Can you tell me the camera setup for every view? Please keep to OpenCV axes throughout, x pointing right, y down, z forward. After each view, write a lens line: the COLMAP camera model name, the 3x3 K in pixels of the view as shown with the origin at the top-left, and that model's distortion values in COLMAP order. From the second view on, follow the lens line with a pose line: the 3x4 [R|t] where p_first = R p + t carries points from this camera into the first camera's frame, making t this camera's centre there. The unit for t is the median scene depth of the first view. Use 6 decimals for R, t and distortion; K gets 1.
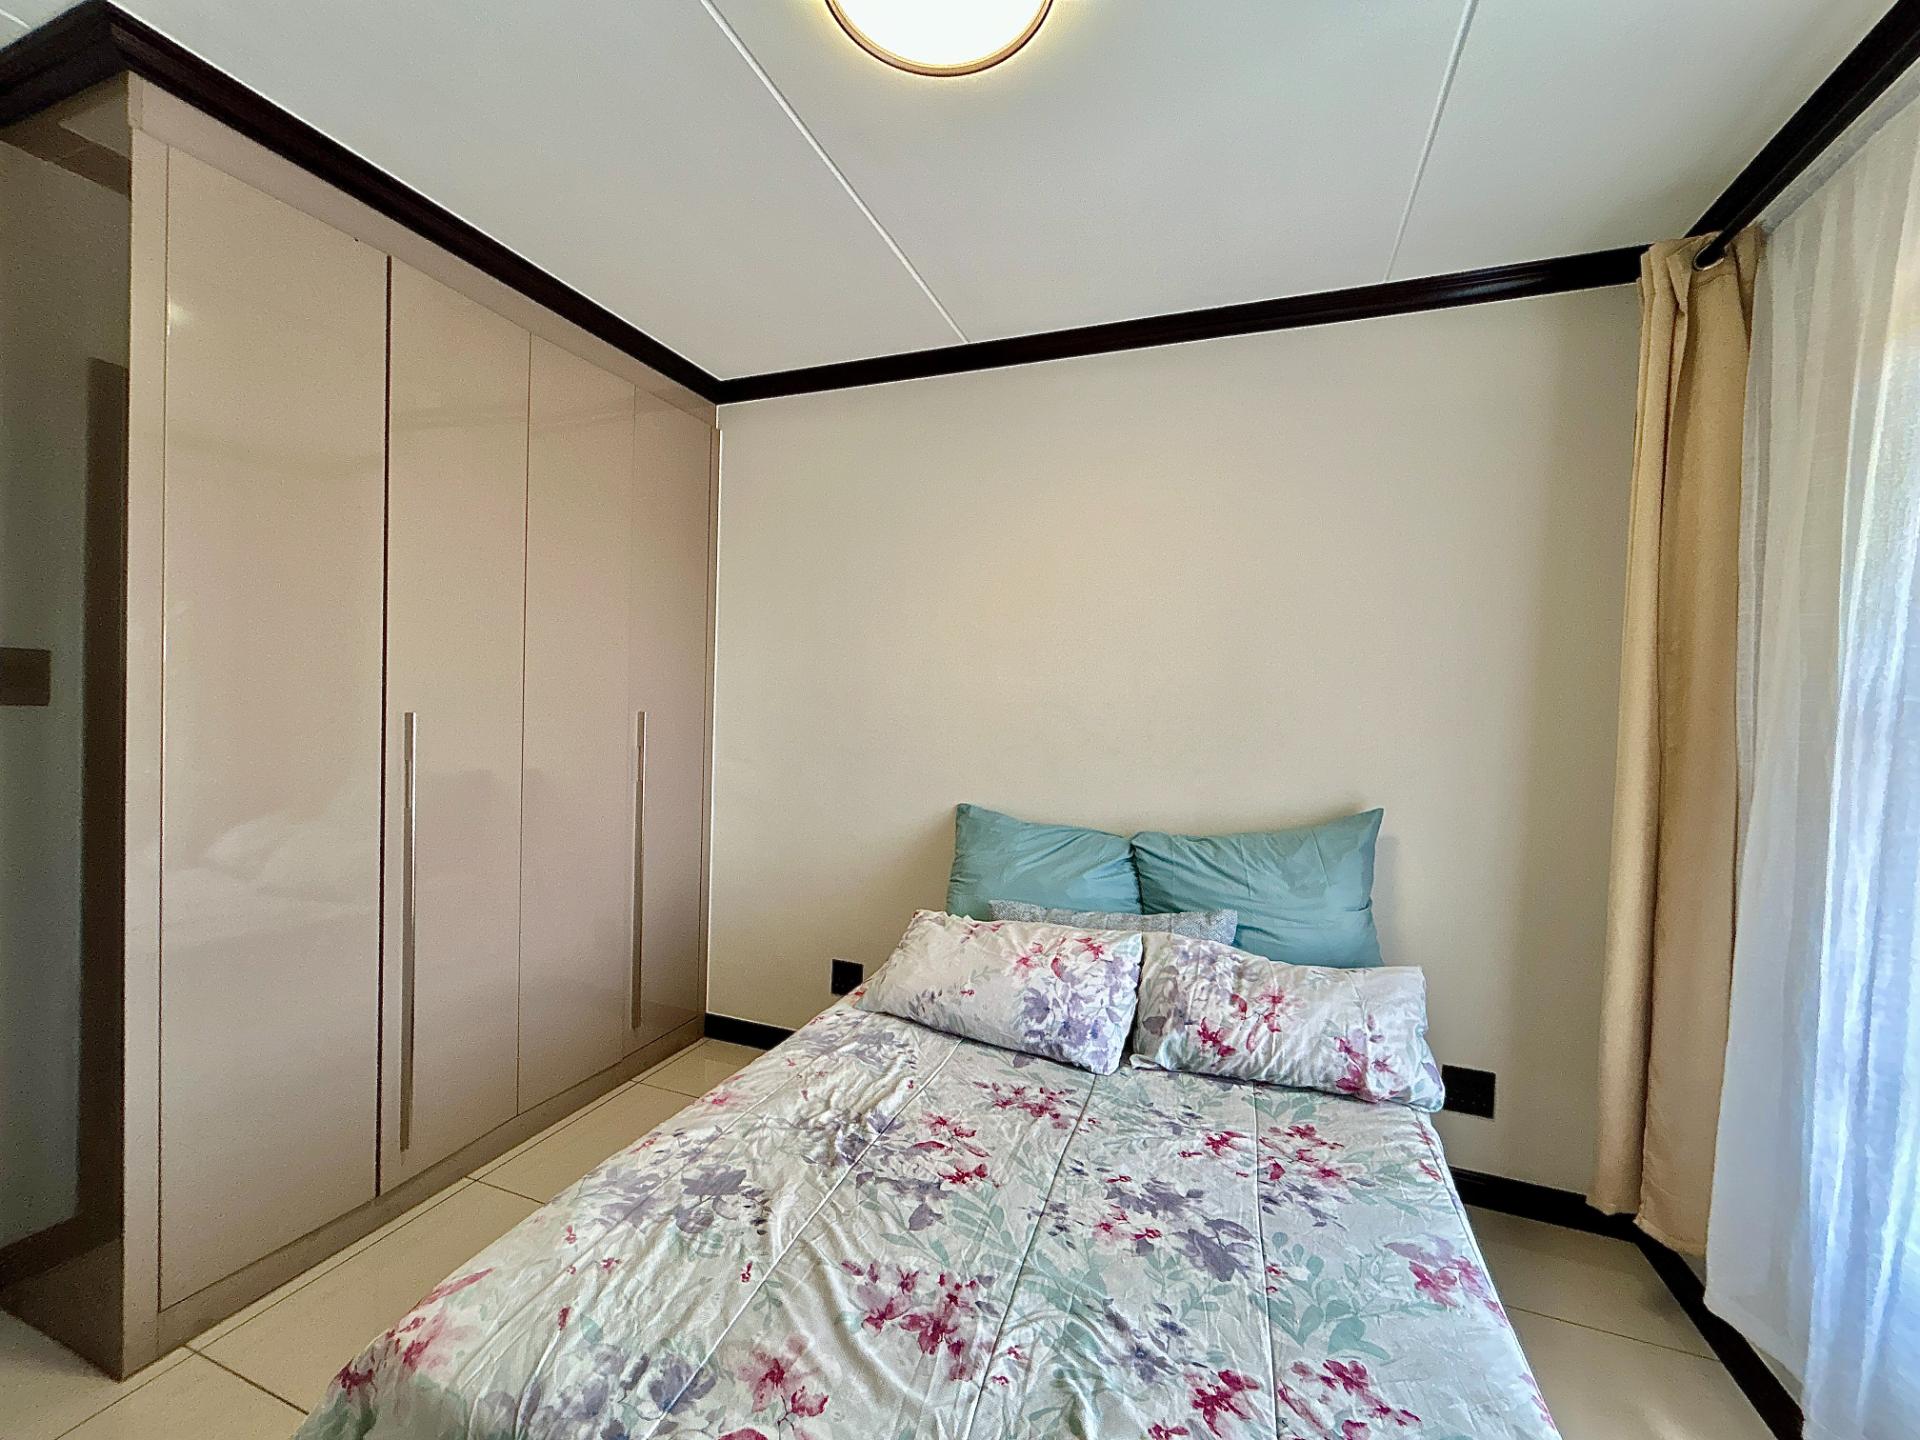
lens RADIAL K [[770.5, 0, 960.0], [0, 770.5, 720.0], [0, 0, 1]] dist [0.001607, 0.000419]
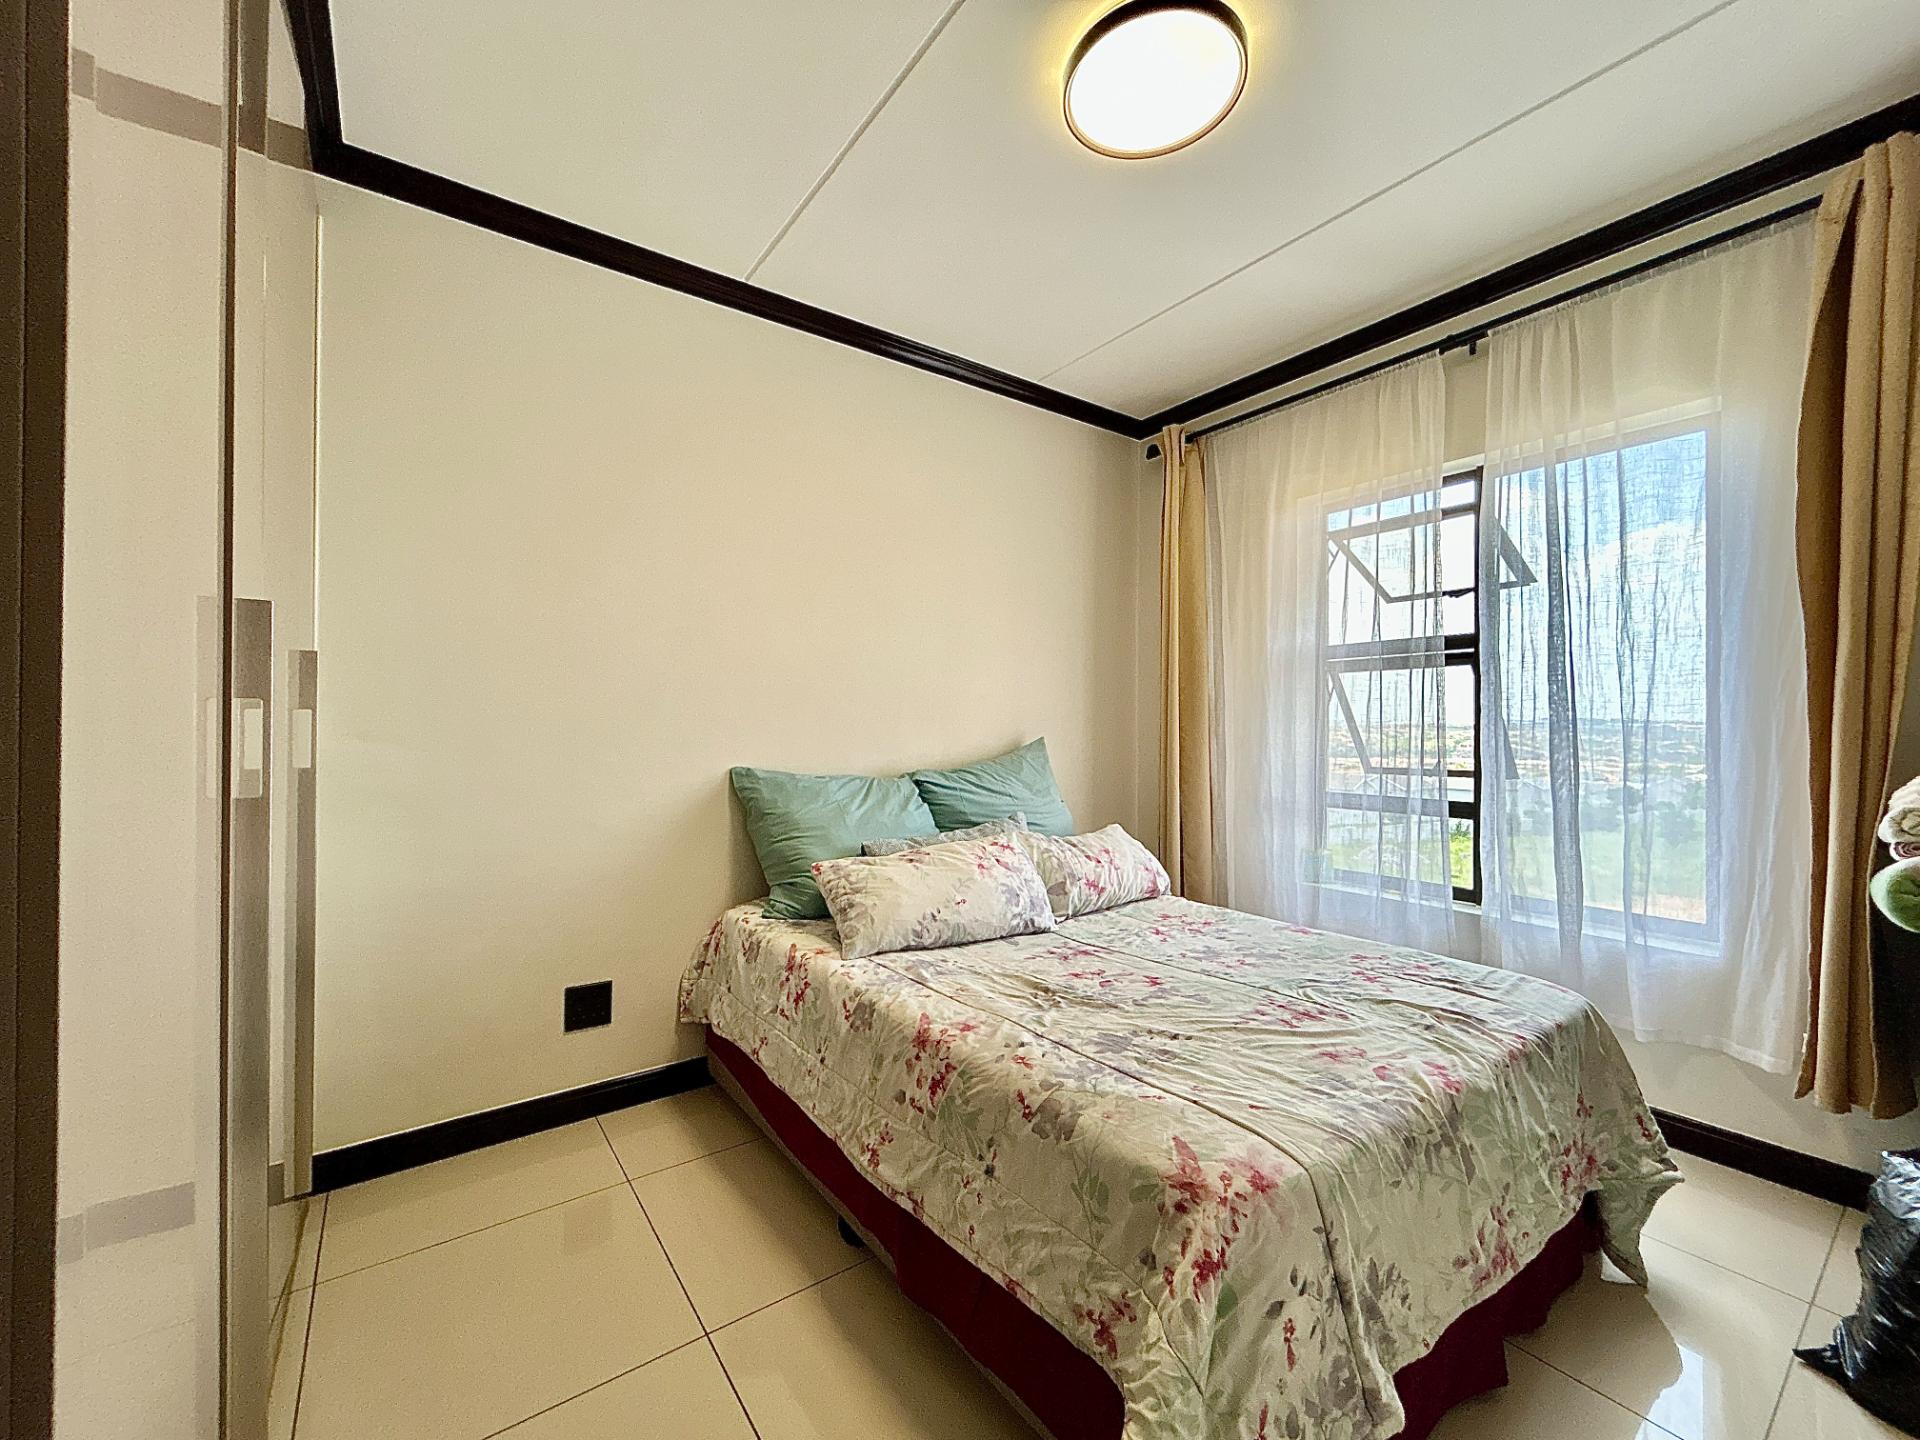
lens RADIAL K [[770.5, 0, 960.0], [0, 770.5, 720.0], [0, 0, 1]] dist [0.001607, 0.000419]
pose [[0.546028, -0.023202, 0.837446, -1.102434], [0.031873, 0.999468, 0.006909, 0.095775], [-0.837161, 0.022919, 0.546477, 0.454954]]
